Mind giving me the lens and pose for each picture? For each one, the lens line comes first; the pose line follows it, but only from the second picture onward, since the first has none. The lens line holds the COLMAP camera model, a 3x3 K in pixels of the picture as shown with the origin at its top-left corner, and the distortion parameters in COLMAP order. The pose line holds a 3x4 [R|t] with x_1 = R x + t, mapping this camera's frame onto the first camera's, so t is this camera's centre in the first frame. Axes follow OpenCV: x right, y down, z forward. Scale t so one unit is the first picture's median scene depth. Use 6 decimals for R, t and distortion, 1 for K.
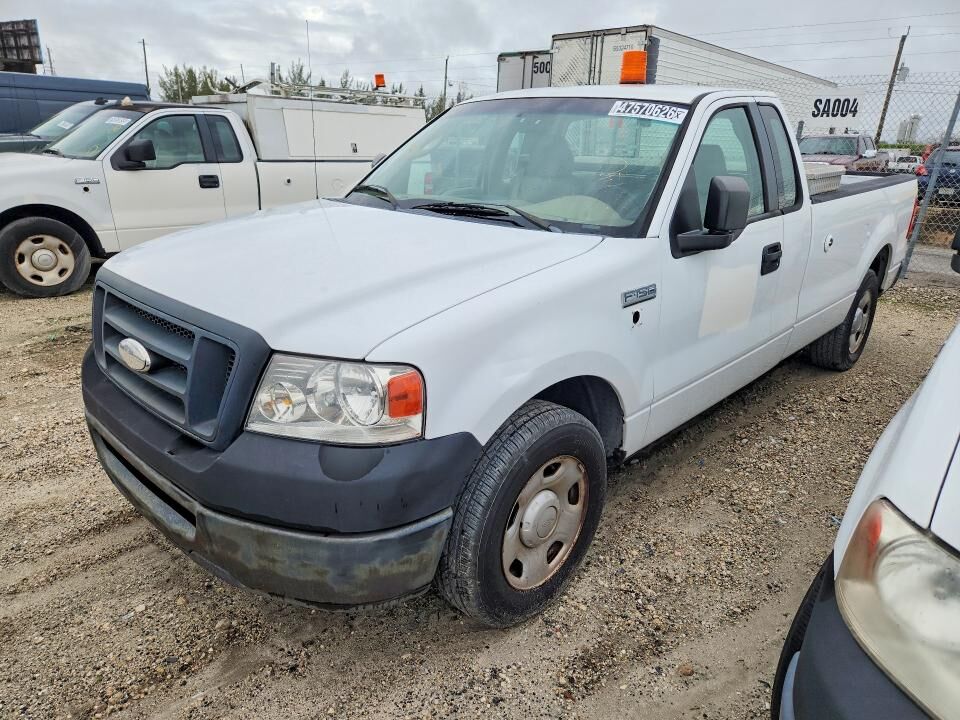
lens RADIAL K [[645.0, 0, 479.8], [0, 645.0, 380.8], [0, 0, 1]] dist [-0.010347, 0.003160]
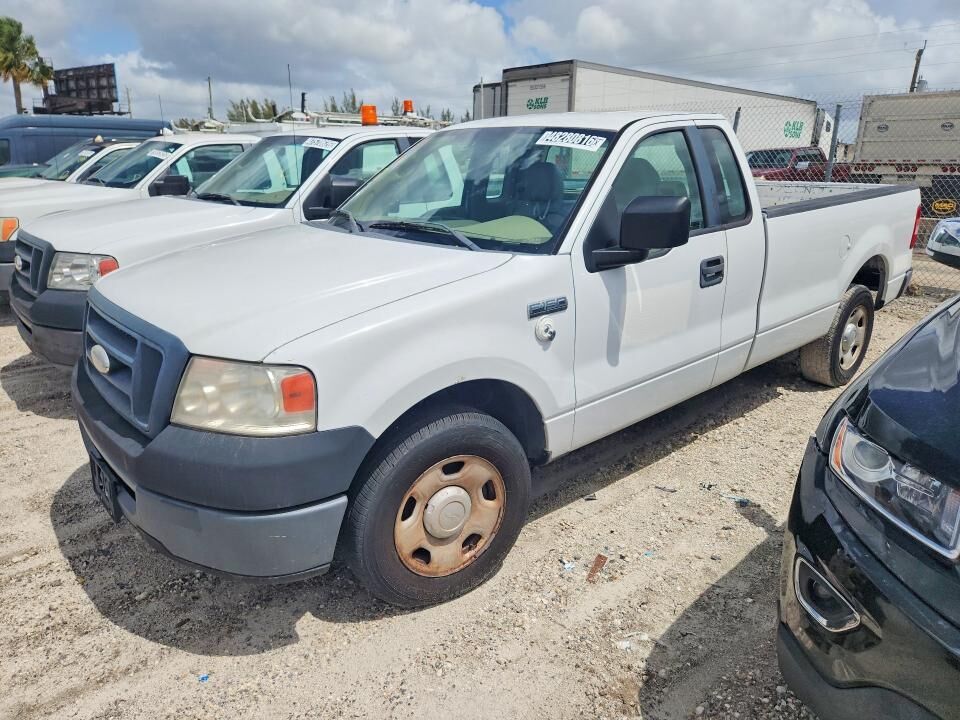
lens RADIAL K [[643.4, 0, 480.0], [0, 643.4, 360.0], [0, 0, 1]] dist [-0.001695, -0.003376]
pose [[0.996315, 0.001550, -0.085761, 0.209551], [-0.006423, 0.998377, -0.056585, 0.018726], [0.085534, 0.056927, 0.994708, -0.081847]]
